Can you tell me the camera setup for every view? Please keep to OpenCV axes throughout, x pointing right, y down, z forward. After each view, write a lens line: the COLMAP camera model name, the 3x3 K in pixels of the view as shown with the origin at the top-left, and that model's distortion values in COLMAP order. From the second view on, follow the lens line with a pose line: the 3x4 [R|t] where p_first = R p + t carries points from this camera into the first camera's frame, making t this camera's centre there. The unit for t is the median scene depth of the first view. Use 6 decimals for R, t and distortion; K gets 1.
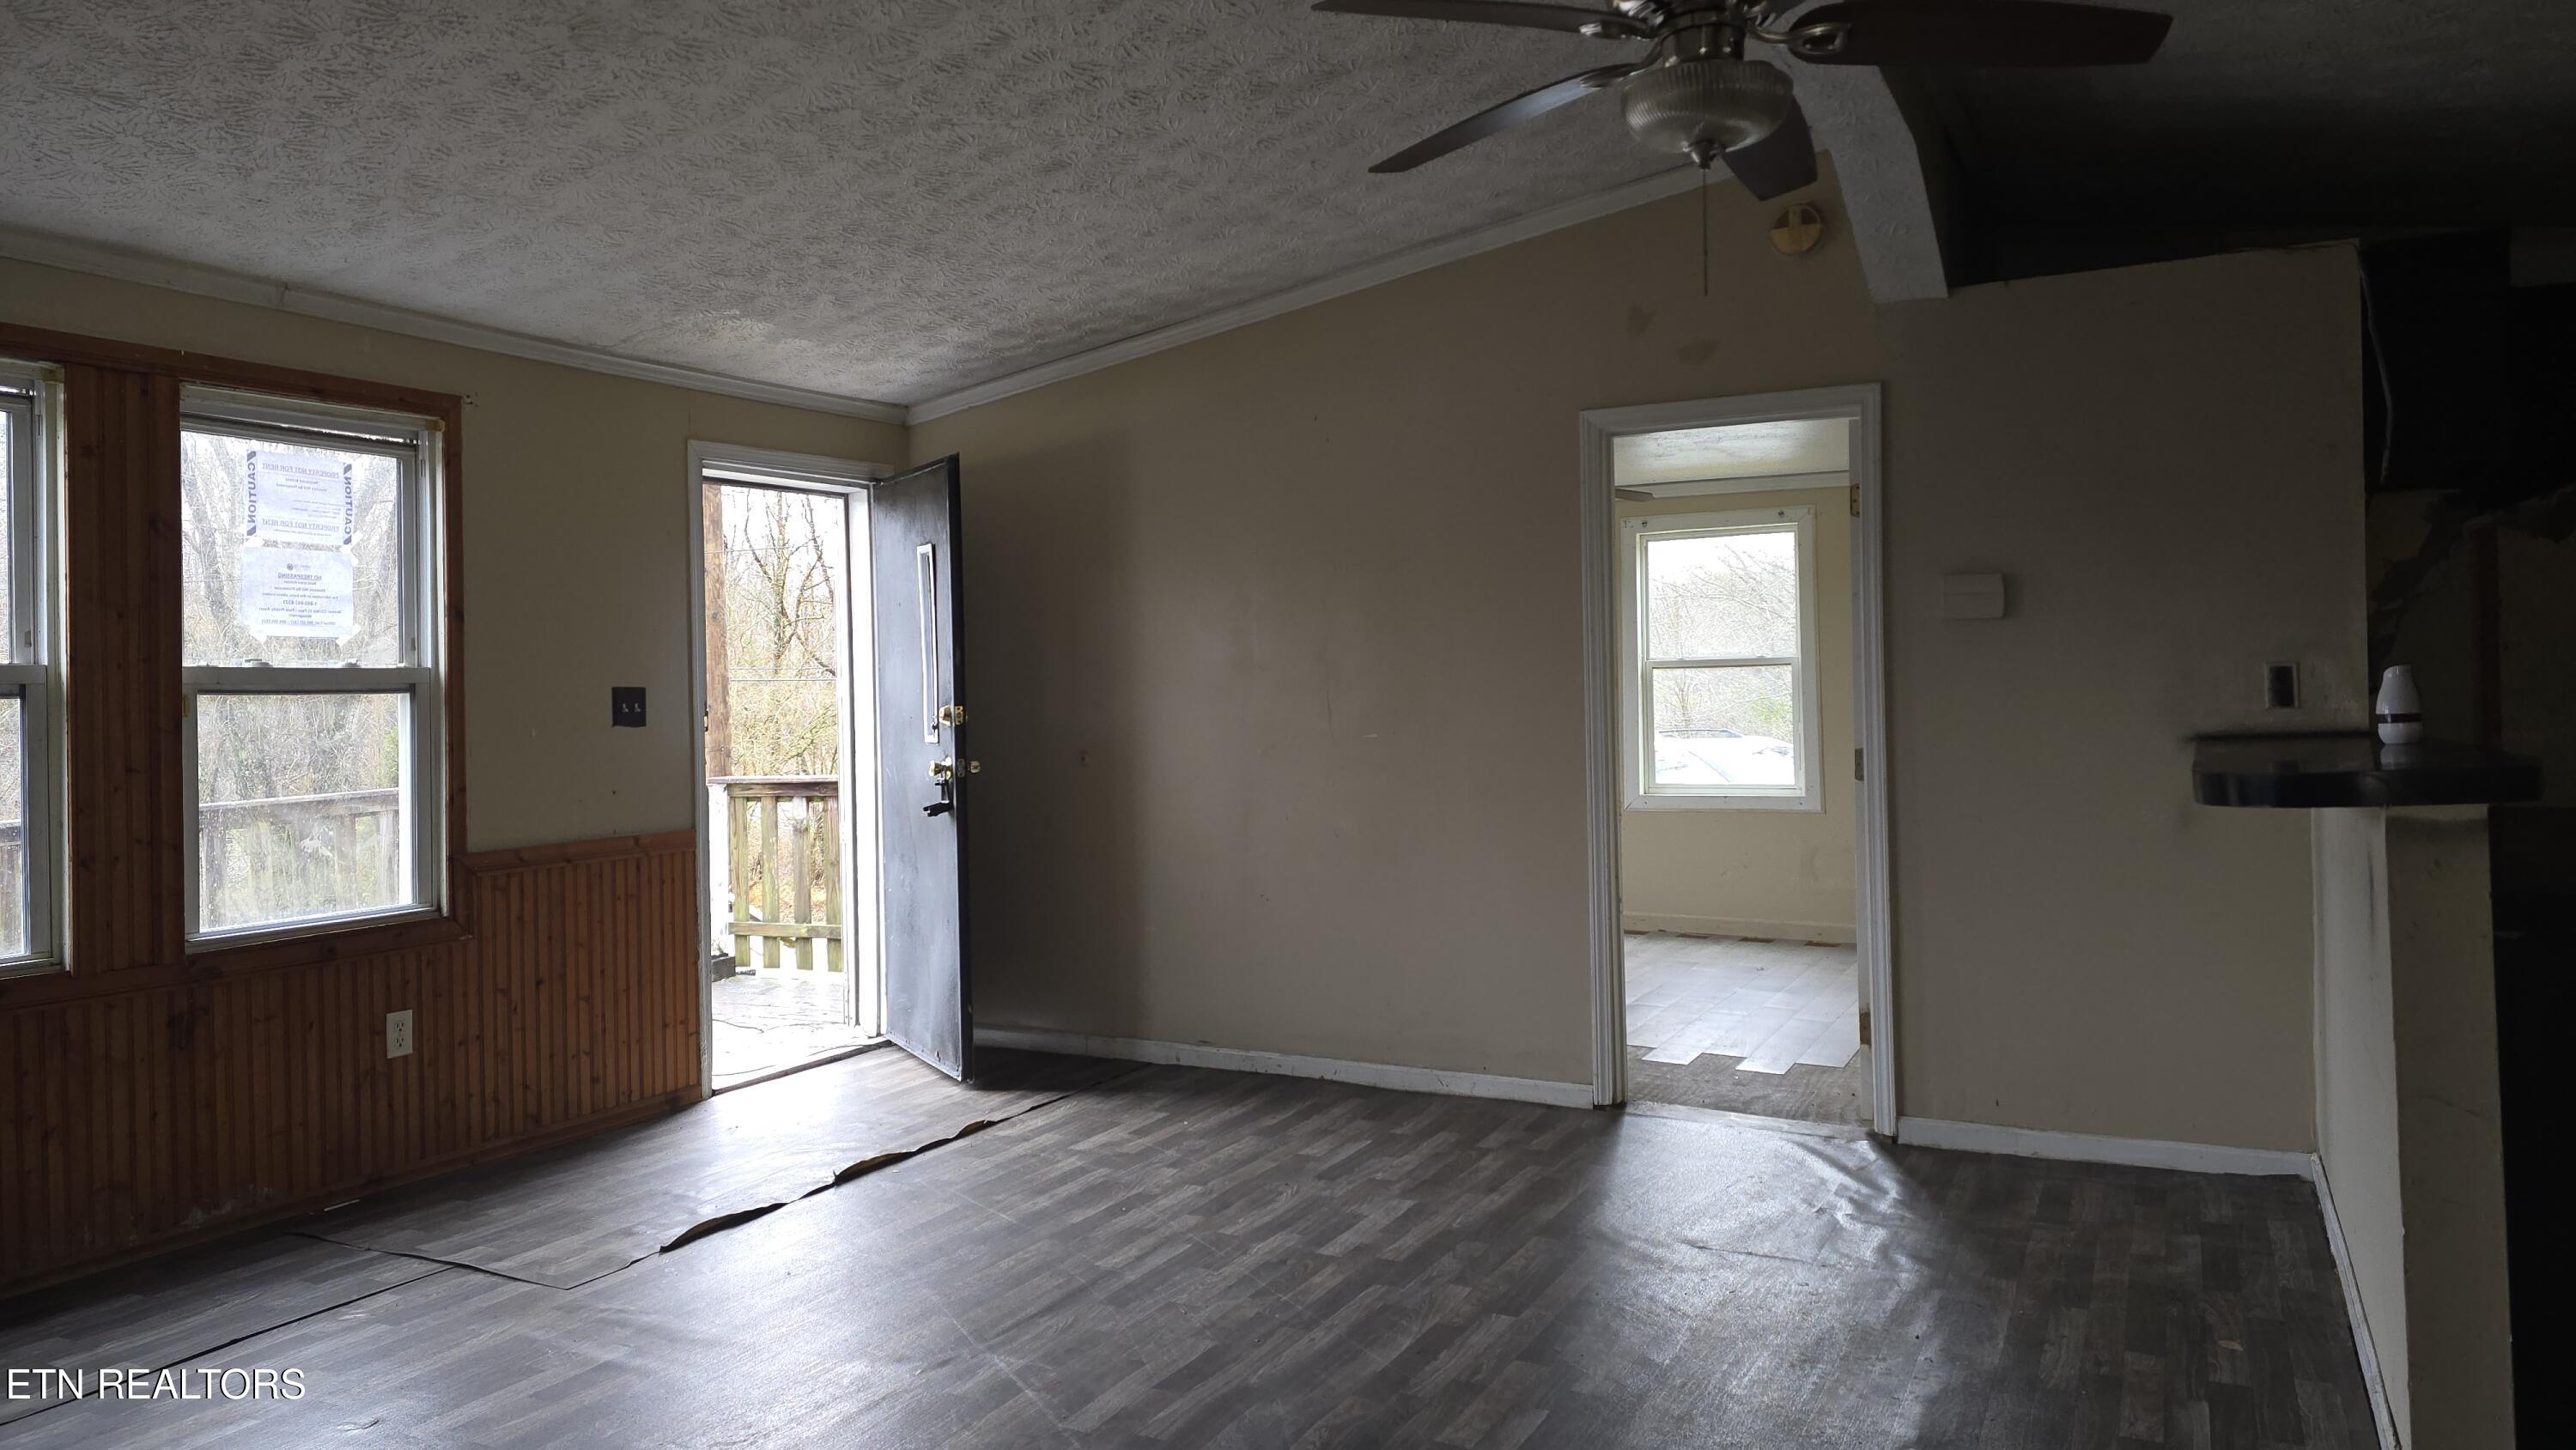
lens RADIAL K [[1675.7, 0, 1294.4], [0, 1675.7, 685.6], [0, 0, 1]] dist [0.026122, -0.010573]
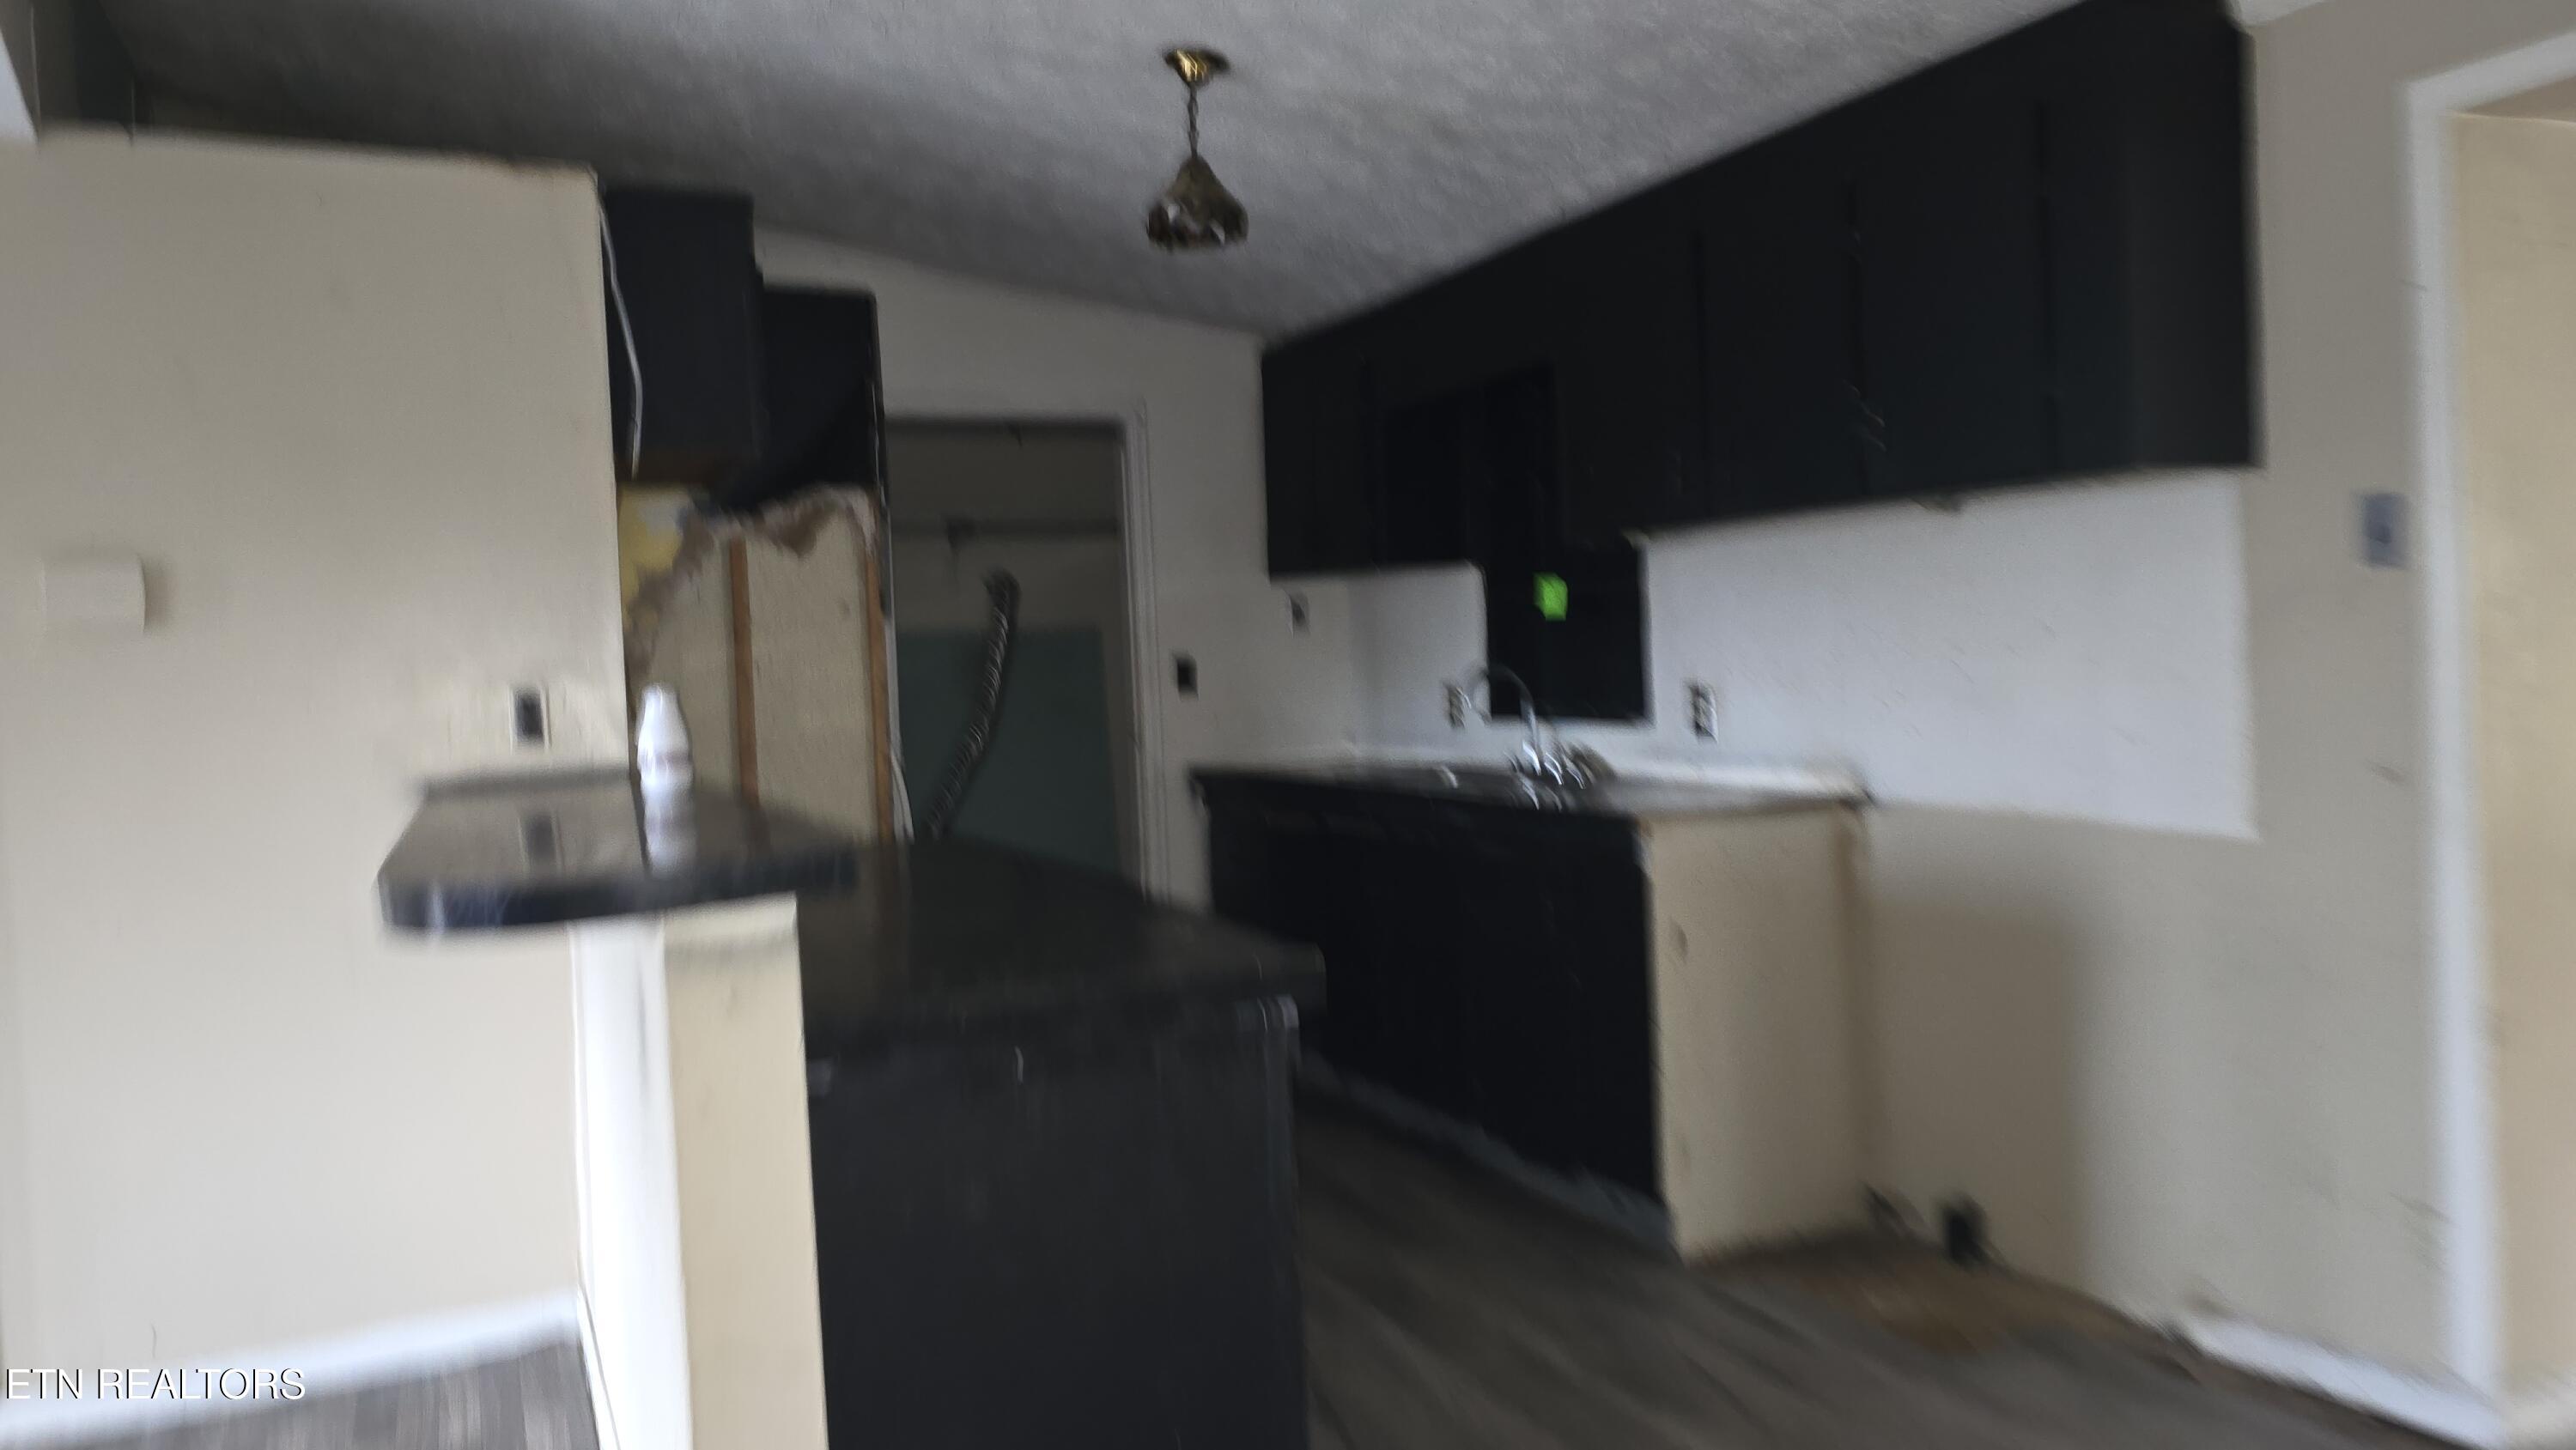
lens RADIAL K [[1675.7, 0, 1286.7], [0, 1675.7, 725.4], [0, 0, 1]] dist [0.026122, -0.010573]
pose [[0.586692, -0.029008, 0.809290, 0.145311], [0.018618, 0.999577, 0.022331, -0.006612], [-0.809596, 0.001966, 0.586984, 0.233856]]
